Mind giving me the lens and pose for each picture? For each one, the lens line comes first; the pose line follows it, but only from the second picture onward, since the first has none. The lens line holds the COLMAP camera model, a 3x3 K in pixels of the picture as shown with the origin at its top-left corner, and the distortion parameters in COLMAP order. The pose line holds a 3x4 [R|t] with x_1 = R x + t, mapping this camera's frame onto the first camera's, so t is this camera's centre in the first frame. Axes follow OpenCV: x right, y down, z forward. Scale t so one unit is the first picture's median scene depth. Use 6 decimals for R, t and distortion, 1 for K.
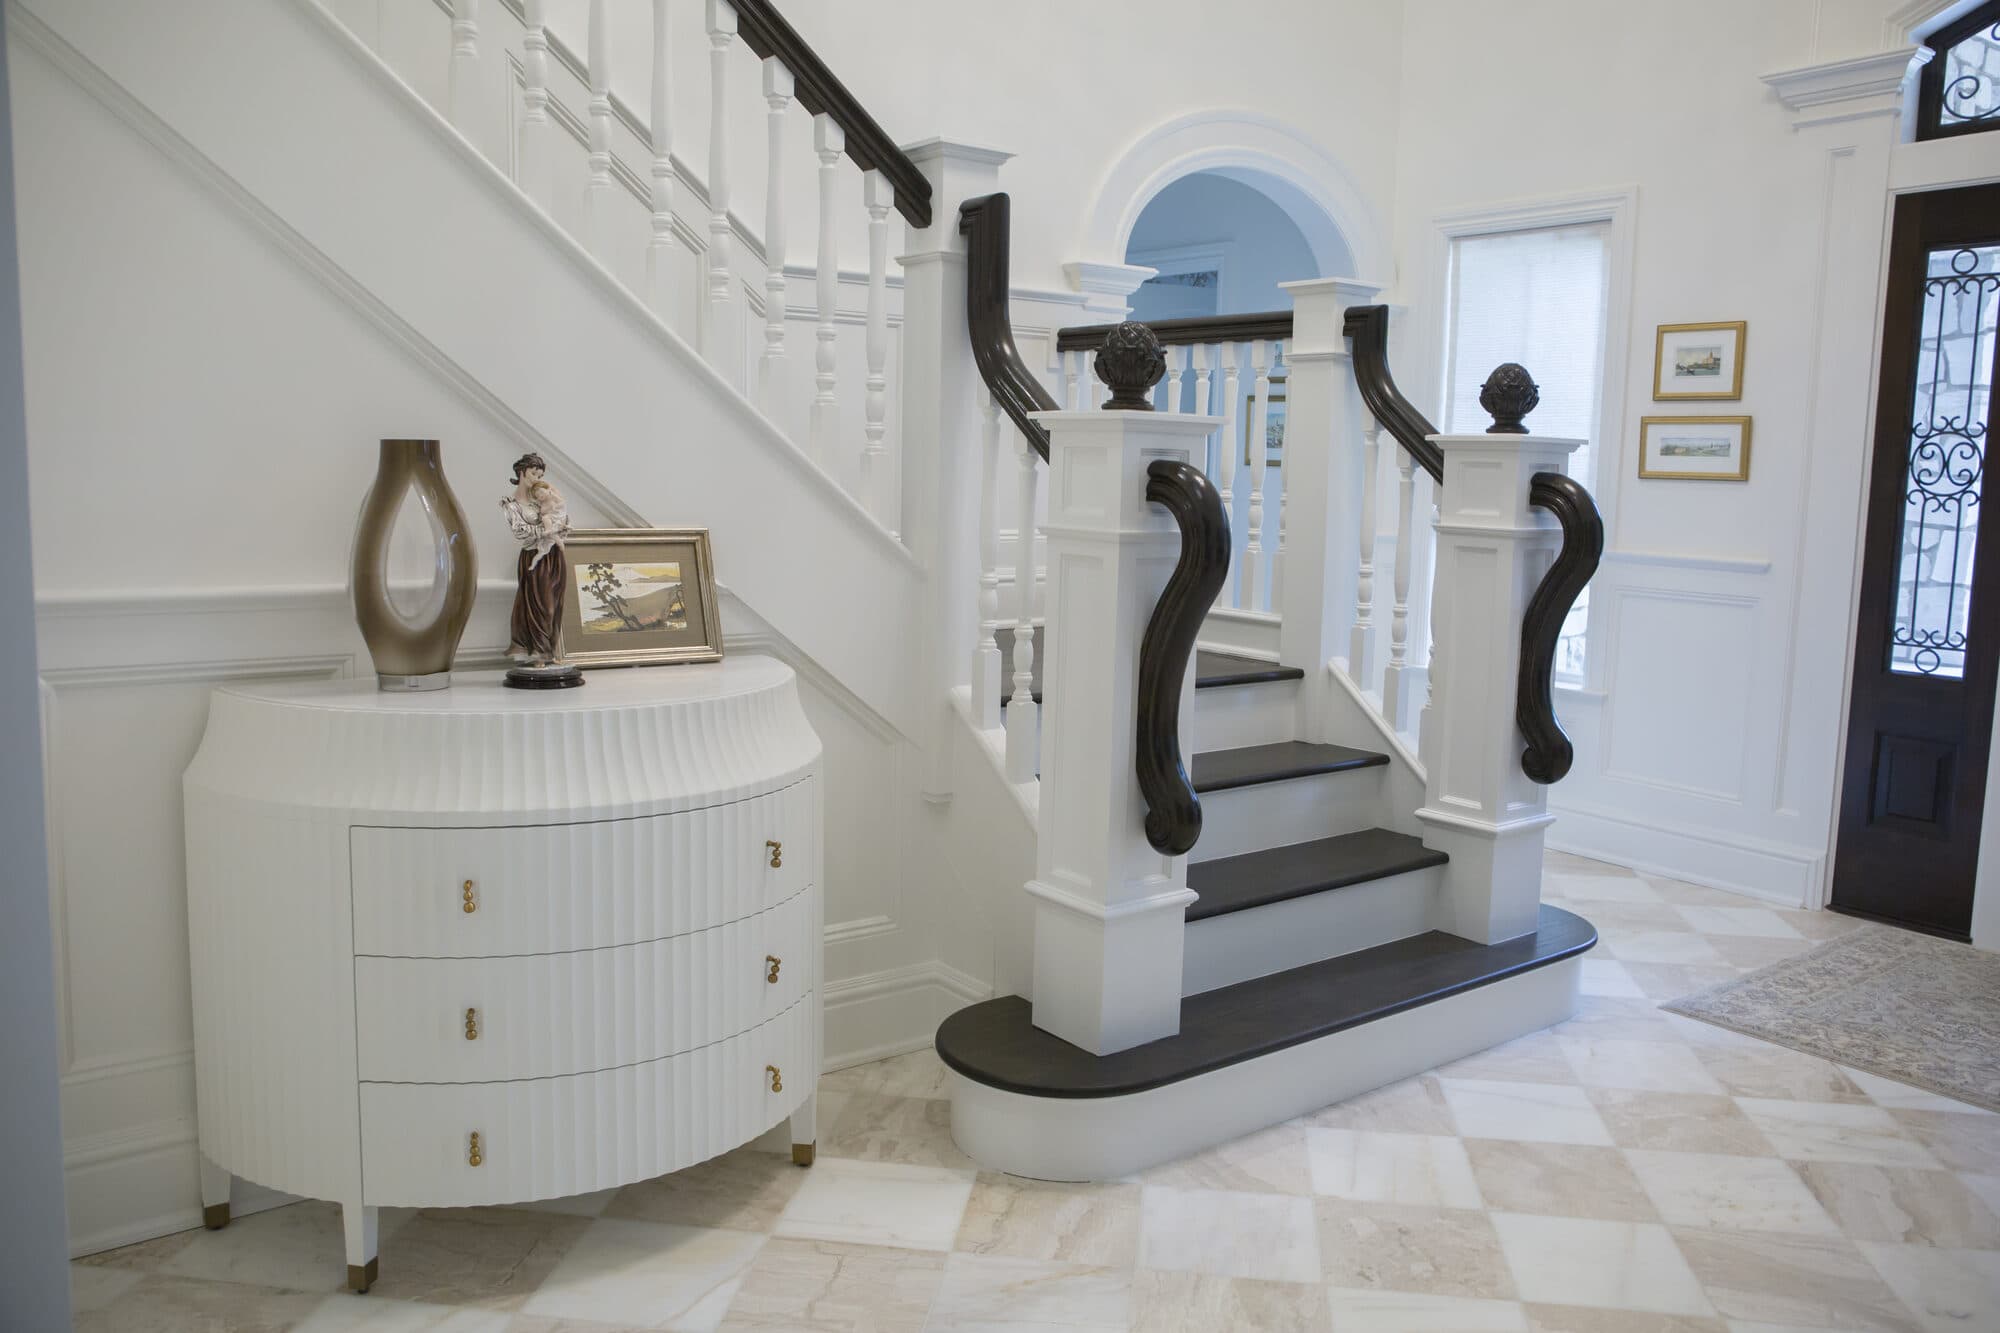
lens RADIAL K [[1527.8, 0, 1000.0], [0, 1527.8, 666.5], [0, 0, 1]] dist [-0.088333, 0.096161]
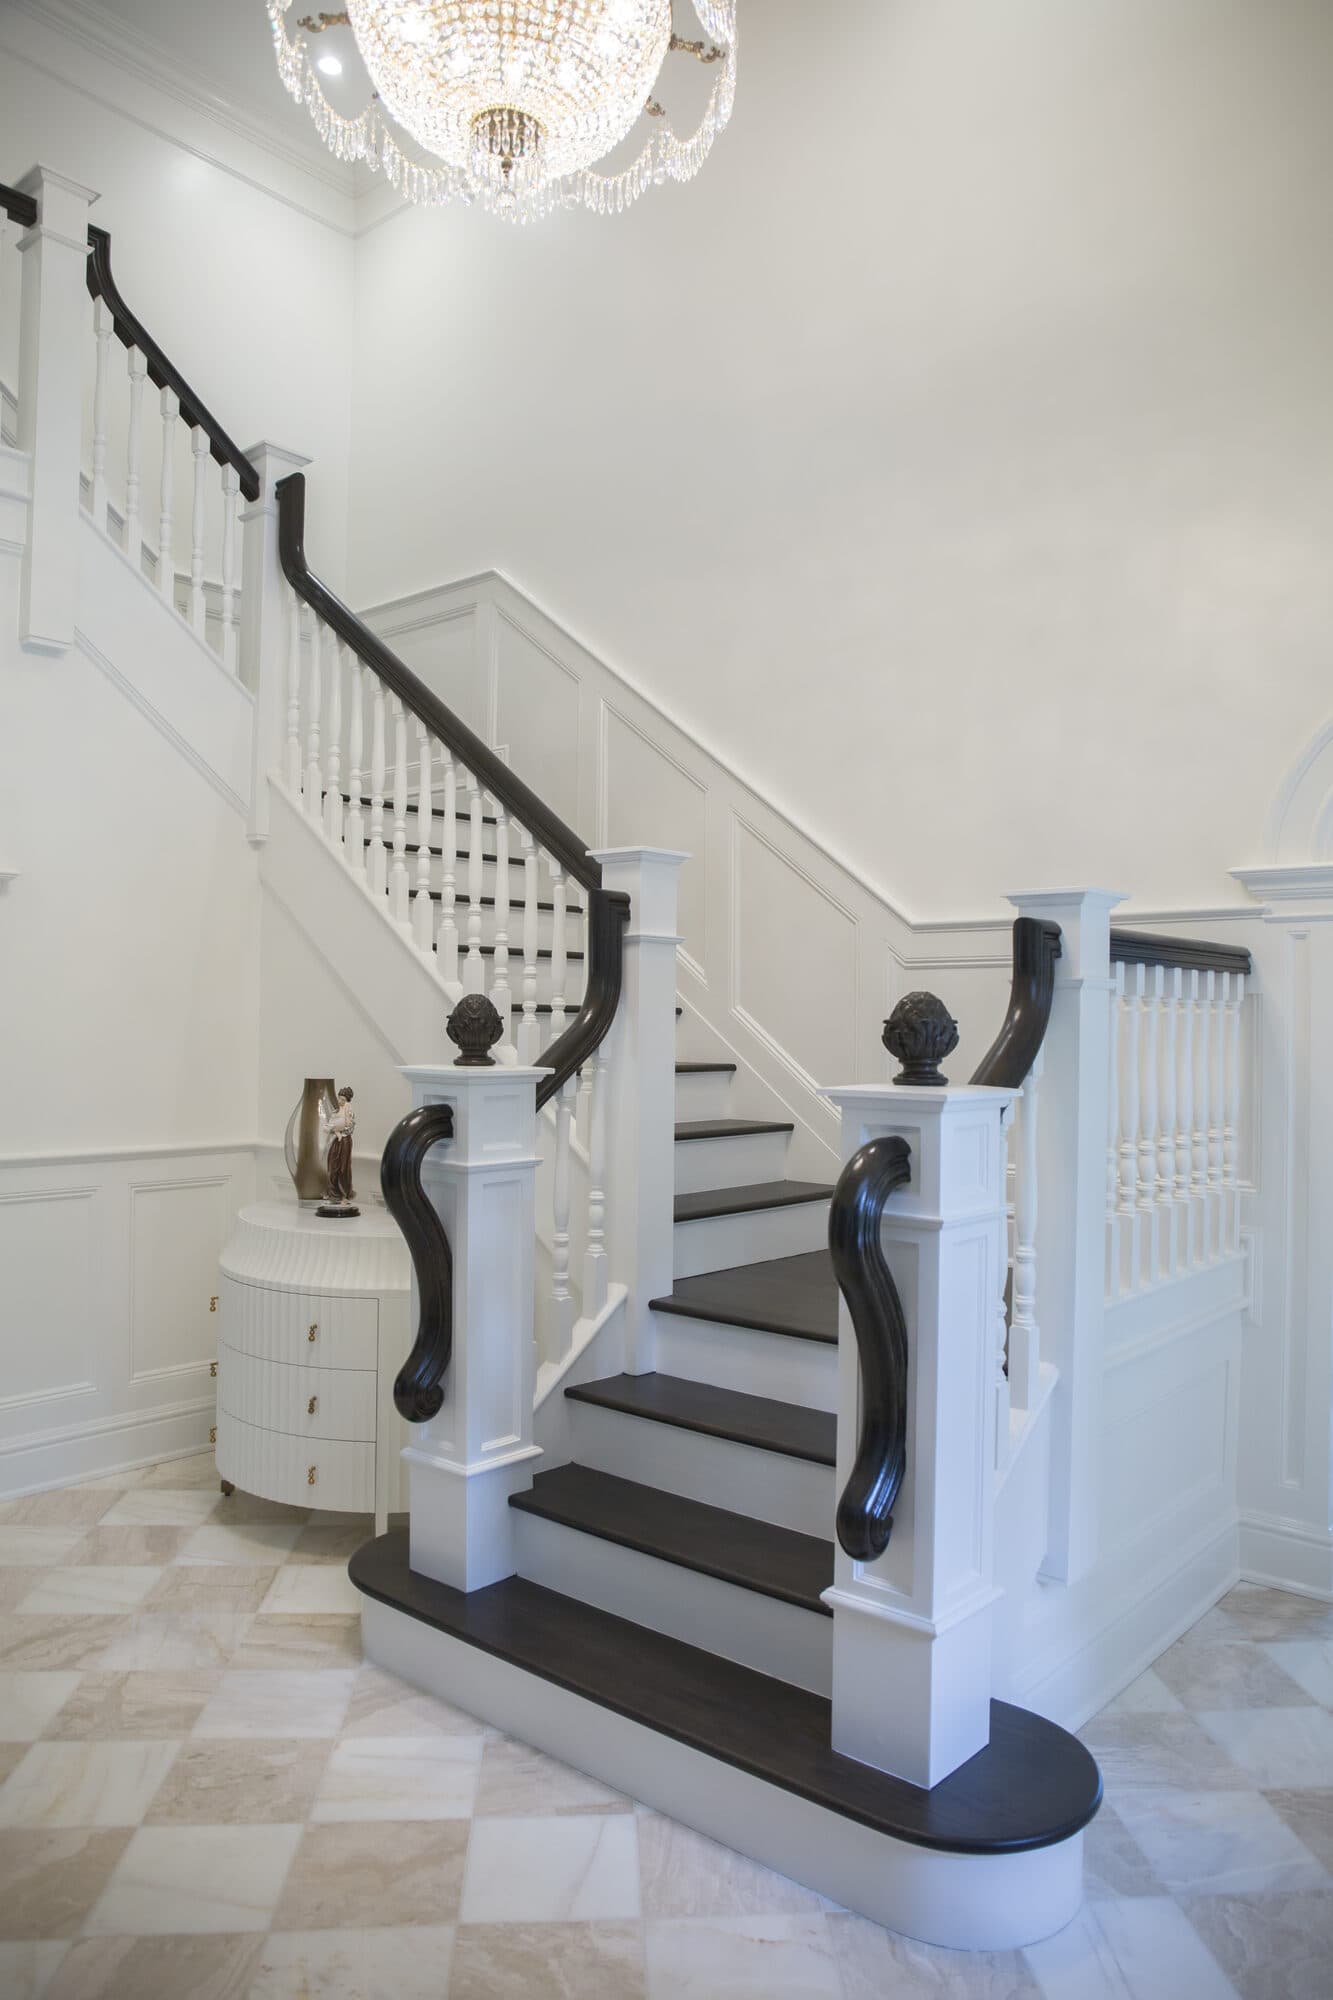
lens RADIAL K [[1376.0, 0, 680.1], [0, 1376.0, 1004.0], [0, 0, 1]] dist [-0.104665, 0.092378]
pose [[0.210576, -0.033218, -0.977013, 1.140984], [-0.132944, 0.989165, -0.062284, -0.156575], [0.968496, 0.143003, 0.203878, 0.855048]]
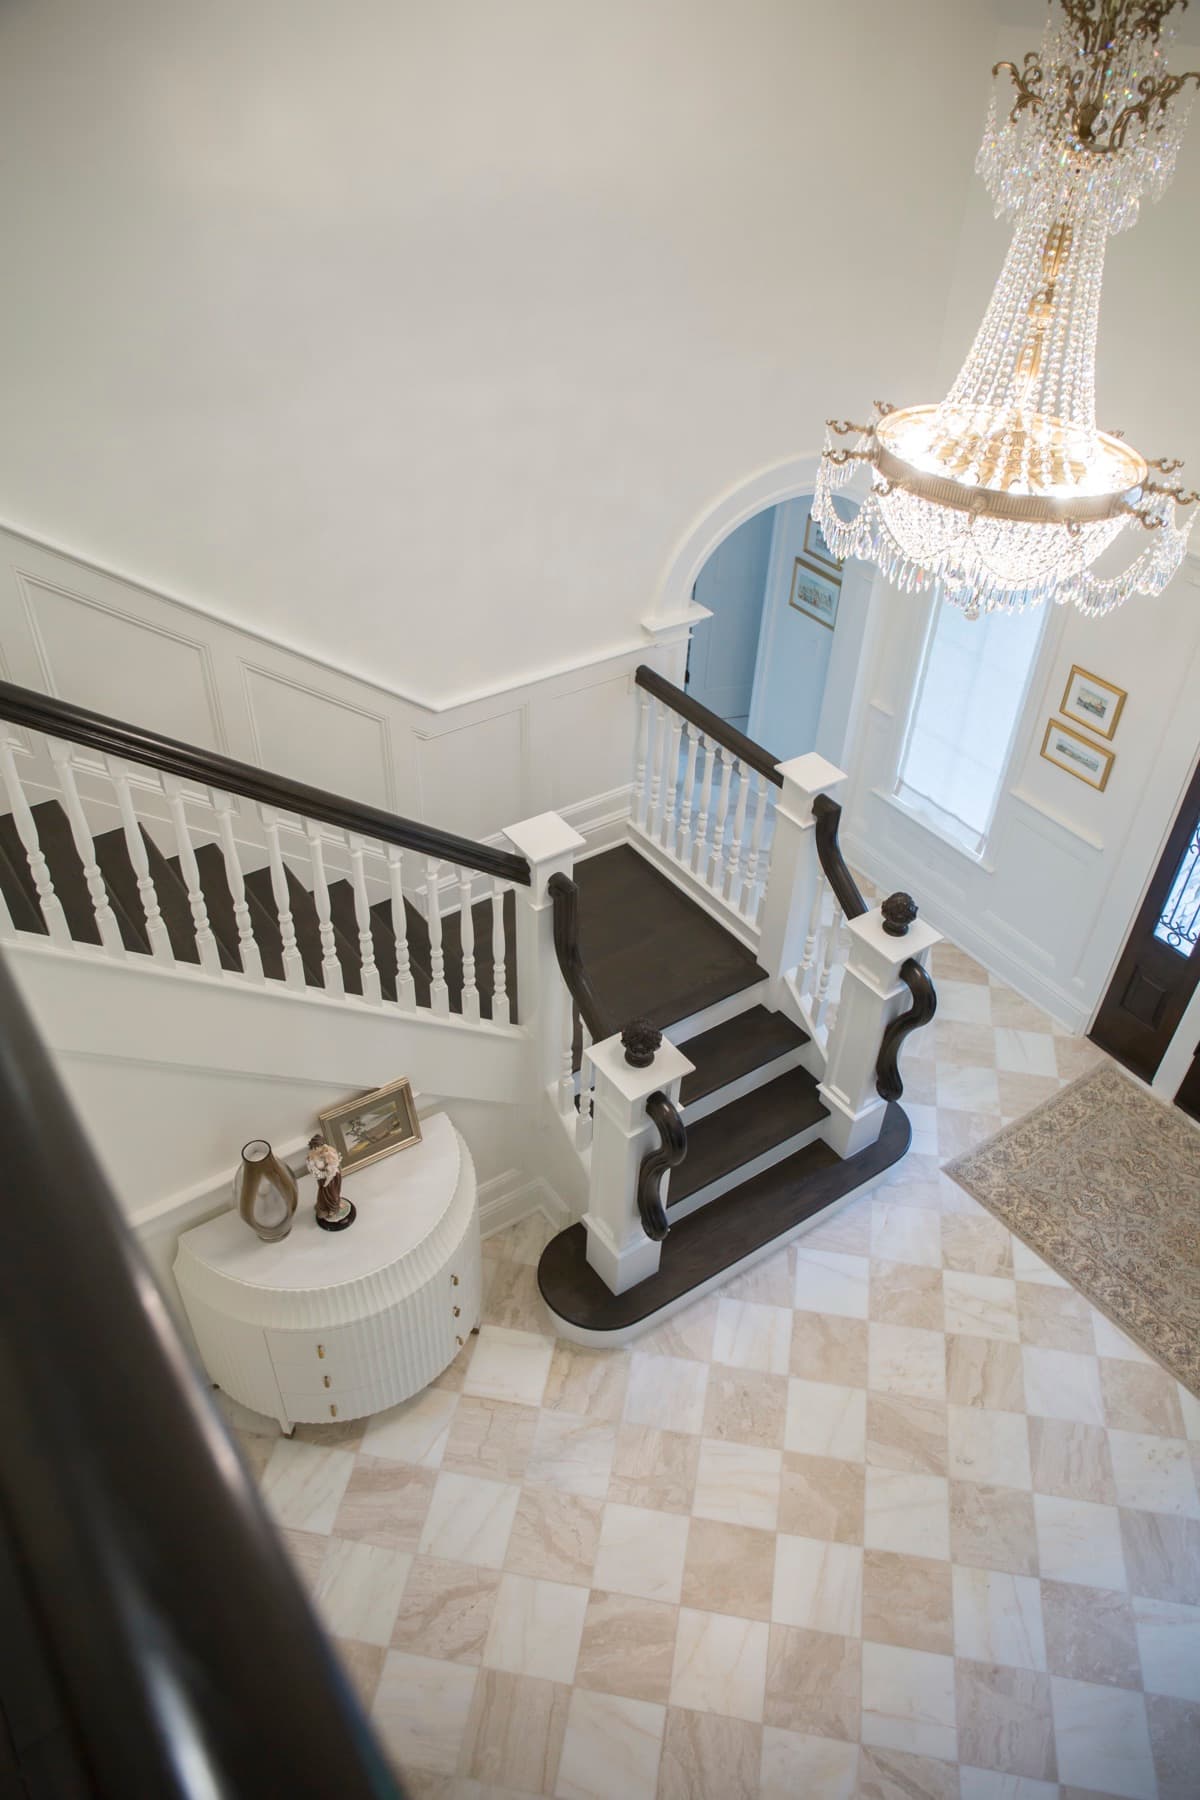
lens RADIAL K [[1238.4, 0, 612.2], [0, 1238.4, 903.6], [0, 0, 1]] dist [-0.104665, 0.092378]
pose [[0.999342, 0.033157, -0.014705, 0.062744], [-0.020113, 0.843936, 0.536066, -1.010758], [0.030184, -0.535418, 0.844048, -0.114879]]
